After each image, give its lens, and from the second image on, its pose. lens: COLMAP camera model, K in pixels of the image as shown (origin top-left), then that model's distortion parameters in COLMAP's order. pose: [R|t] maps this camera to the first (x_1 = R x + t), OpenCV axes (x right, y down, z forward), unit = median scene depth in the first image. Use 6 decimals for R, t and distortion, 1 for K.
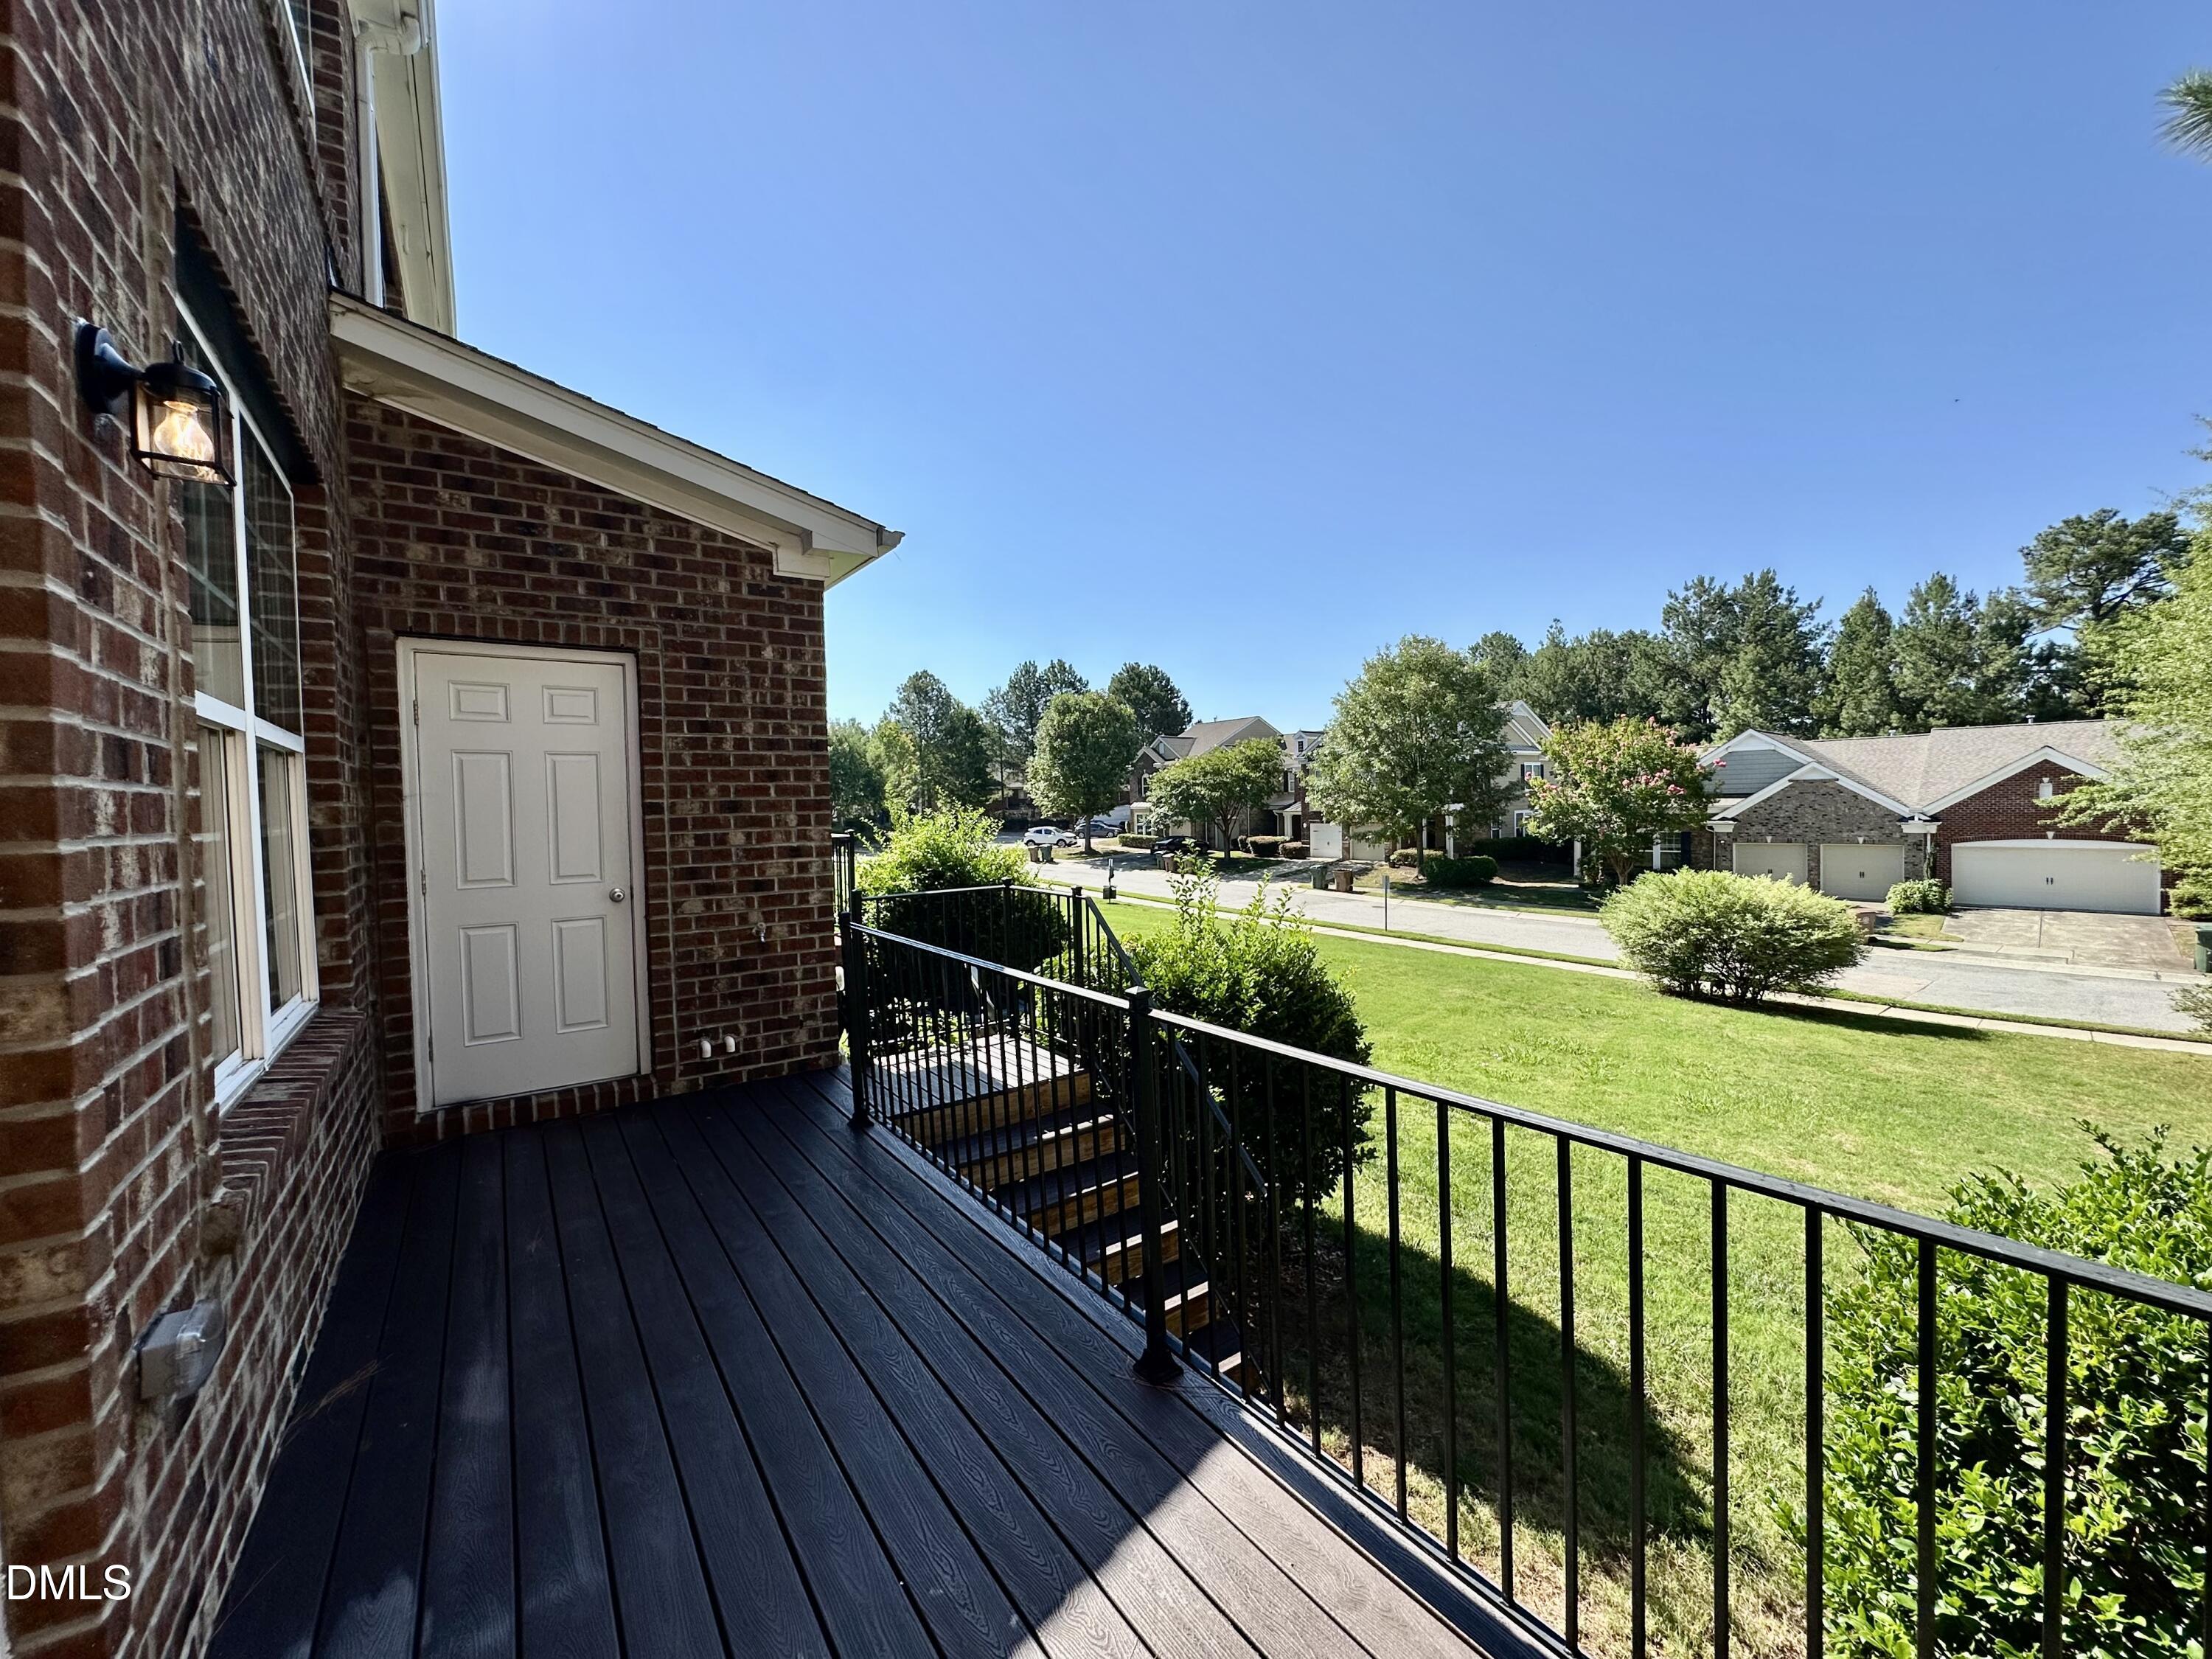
lens RADIAL K [[881.2, 0, 1101.2], [0, 881.2, 825.6], [0, 0, 1]] dist [-0.004611, 0.000950]
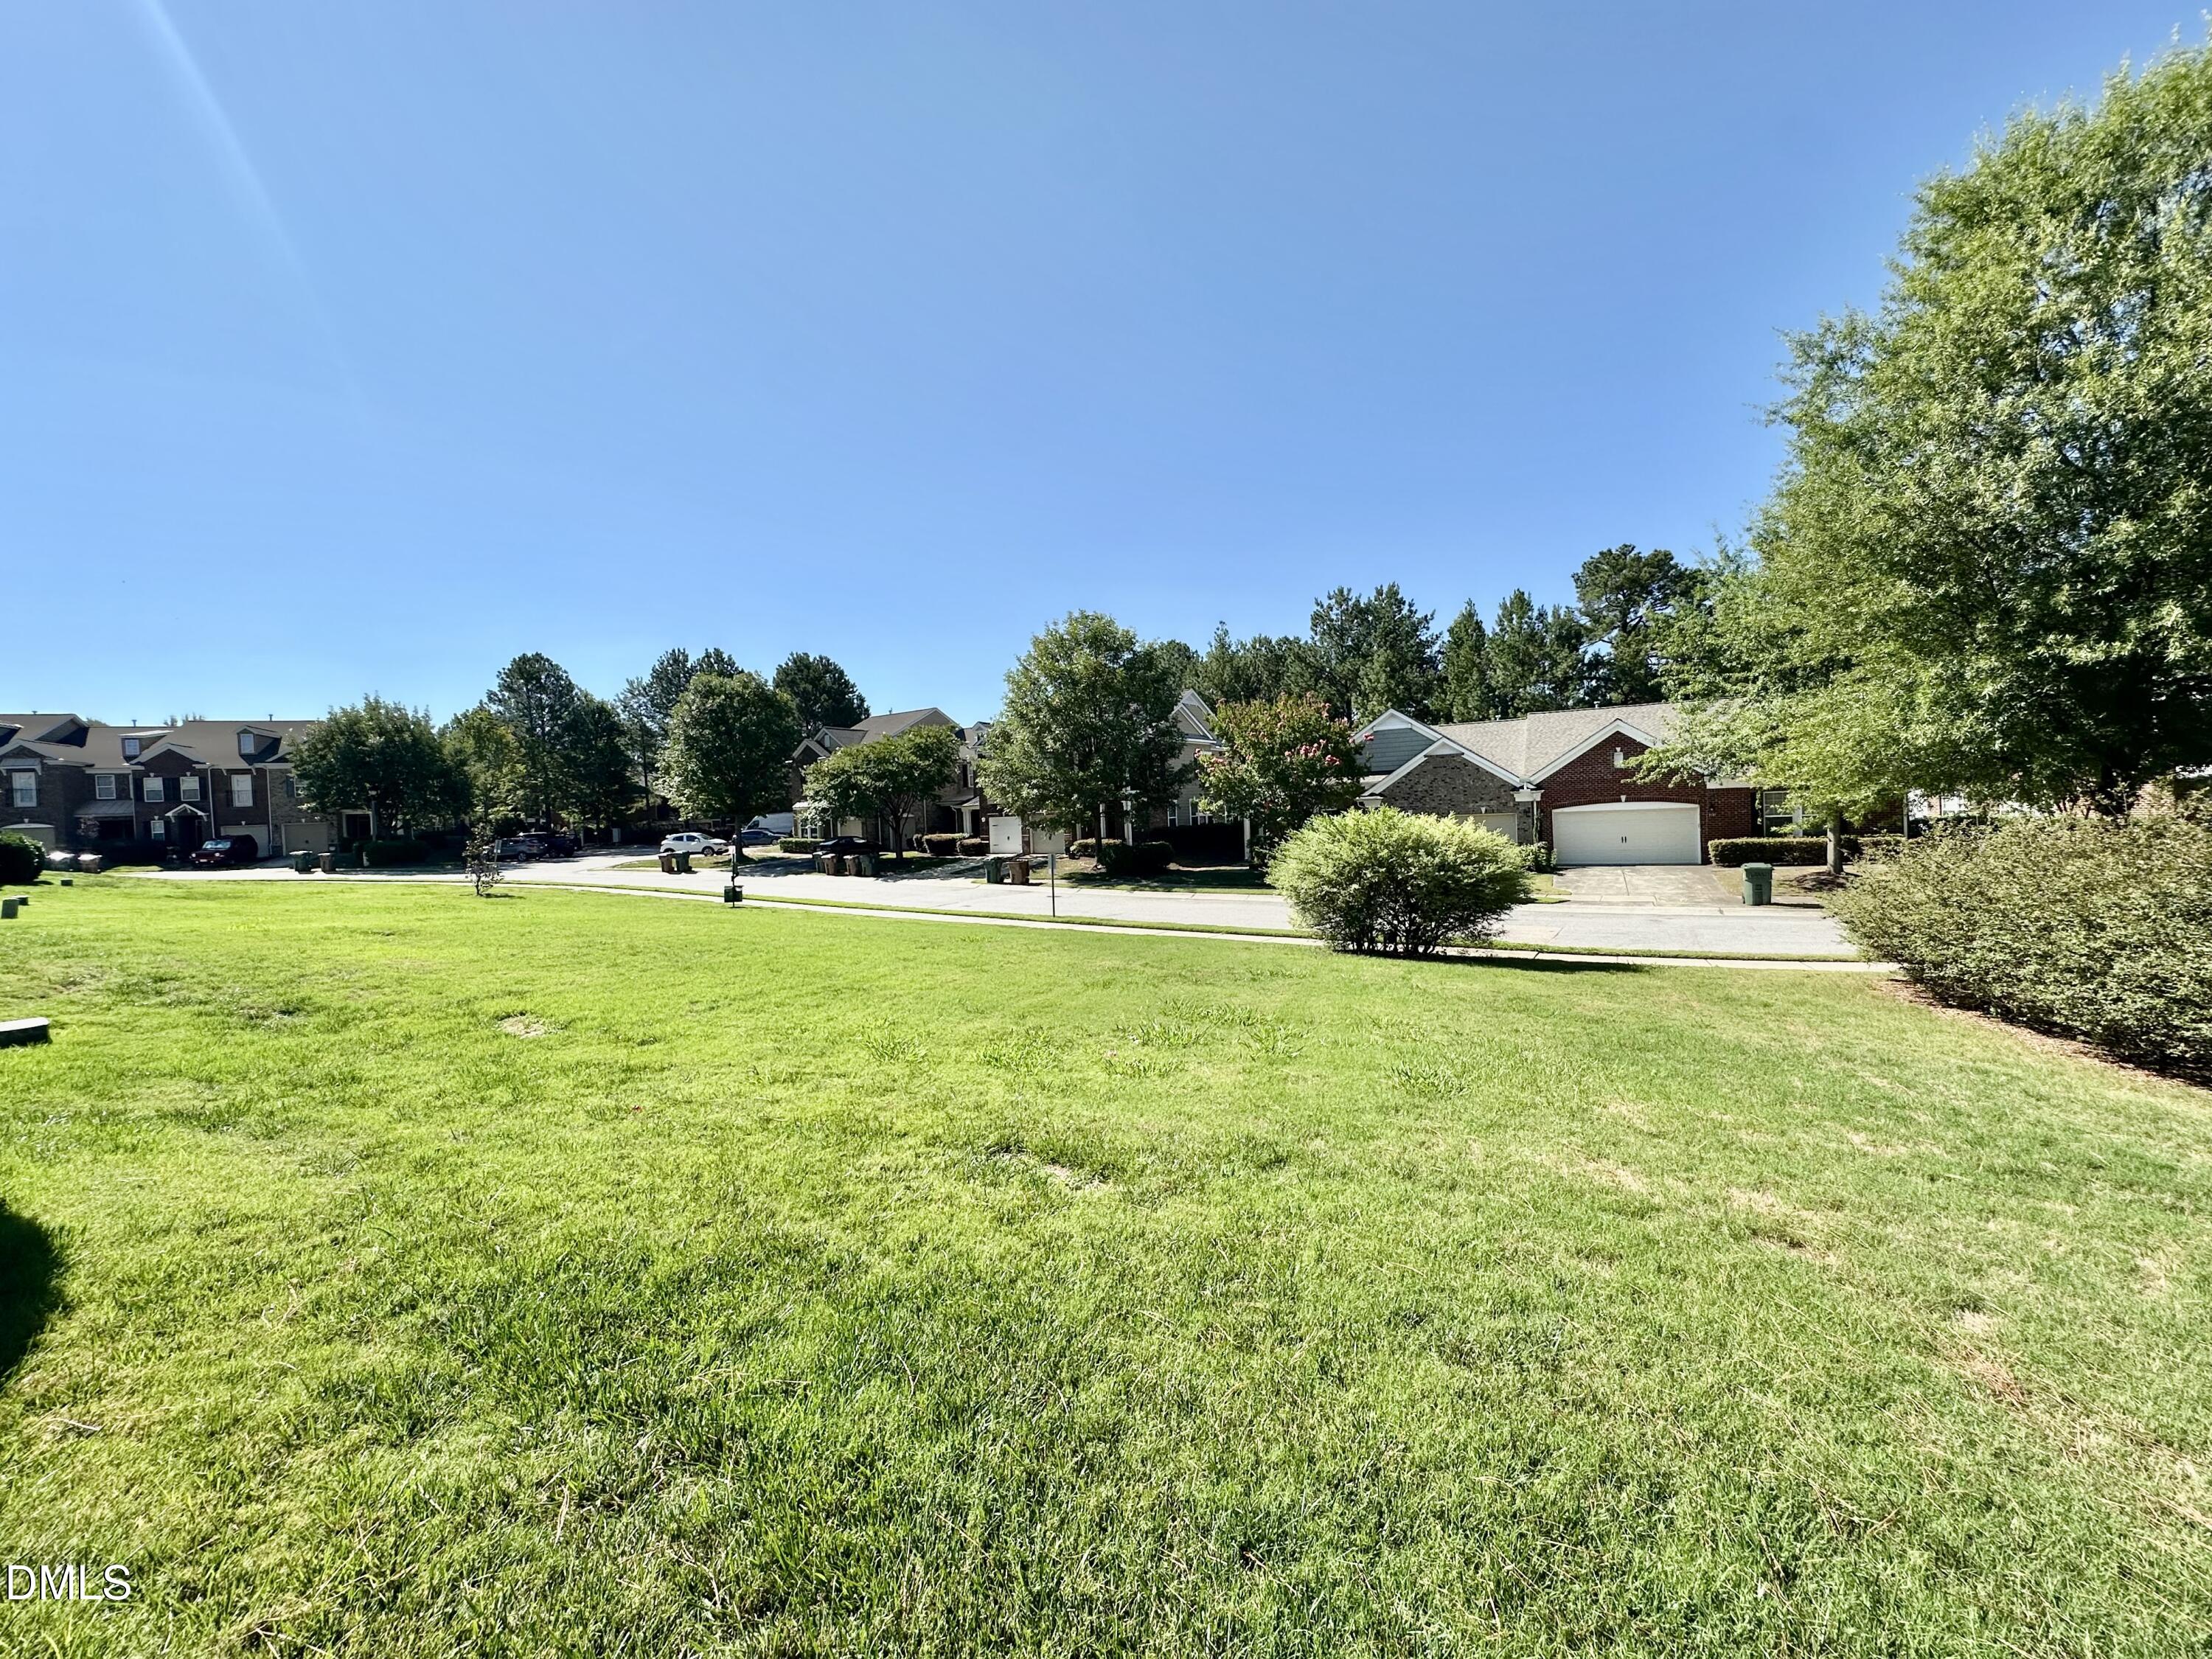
lens RADIAL K [[881.2, 0, 1092.5], [0, 881.2, 816.6], [0, 0, 1]] dist [-0.004611, 0.000950]
pose [[0.948592, -0.020109, 0.315862, 0.054897], [0.030202, 0.999177, -0.027094, 0.028915], [-0.315057, 0.035241, 0.948418, 0.098144]]
